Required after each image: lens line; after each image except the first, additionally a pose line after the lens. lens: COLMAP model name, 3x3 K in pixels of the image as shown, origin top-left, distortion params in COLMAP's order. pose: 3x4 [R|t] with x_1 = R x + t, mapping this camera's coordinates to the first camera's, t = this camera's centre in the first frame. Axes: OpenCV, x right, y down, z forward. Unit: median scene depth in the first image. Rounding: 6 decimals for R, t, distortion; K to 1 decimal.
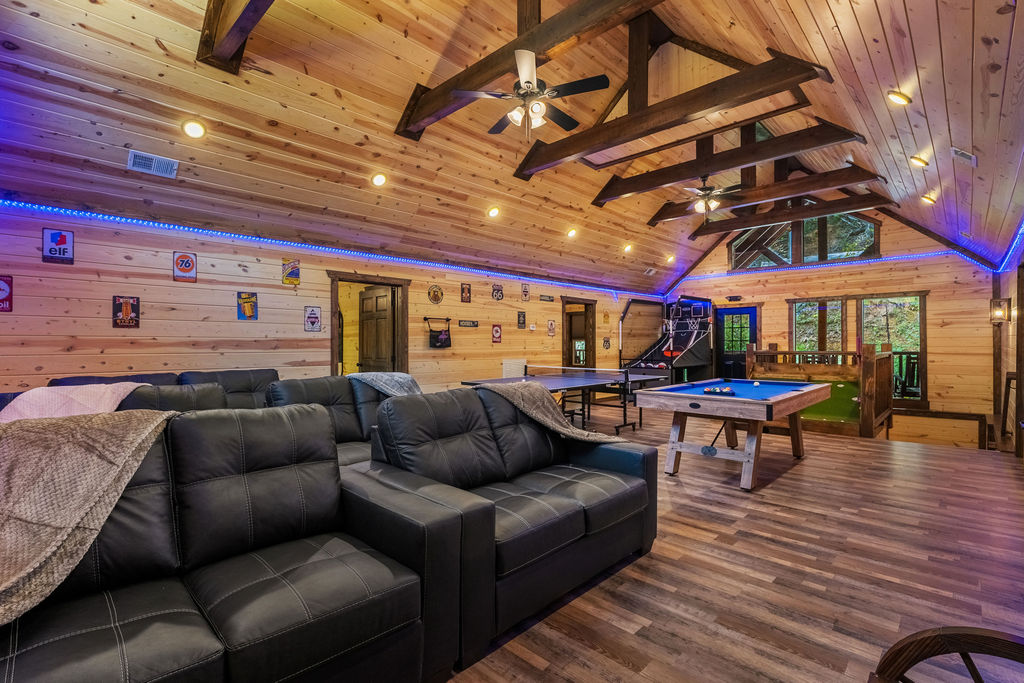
lens RADIAL K [[475.1, 0, 519.7], [0, 475.1, 340.4], [0, 0, 1]] dist [-0.003610, -0.000871]
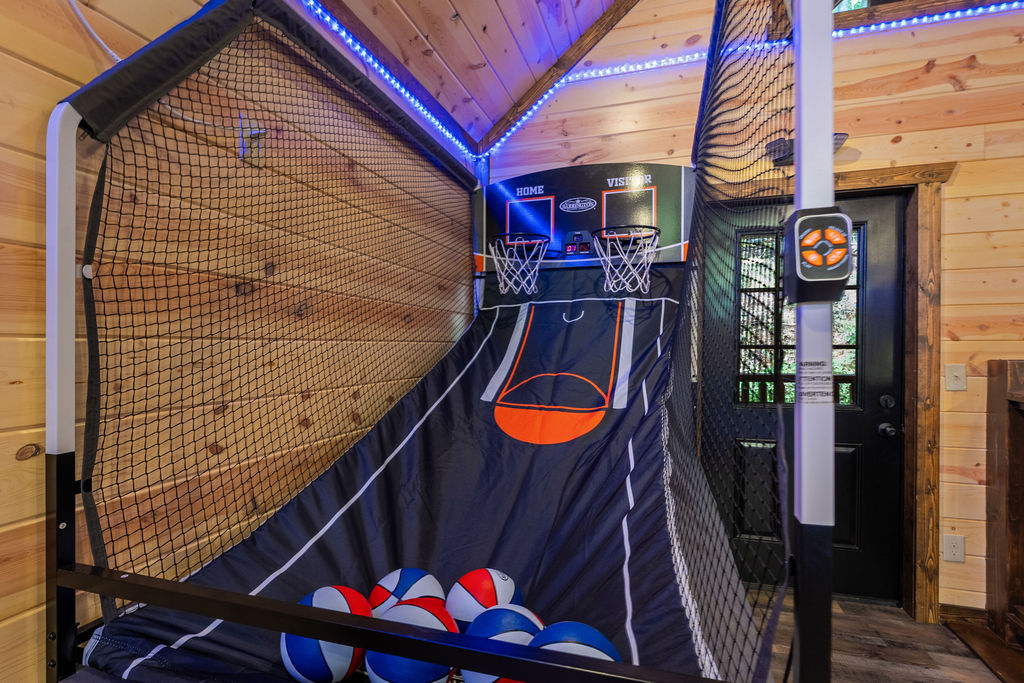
lens RADIAL K [[475.1, 0, 515.7], [0, 475.1, 342.7], [0, 0, 1]] dist [-0.003610, -0.000871]
pose [[0.891199, 0.004090, 0.453593, 0.227675], [-0.004129, 0.999991, -0.000905, -0.000374], [-0.453593, -0.001066, 0.891208, 0.828492]]
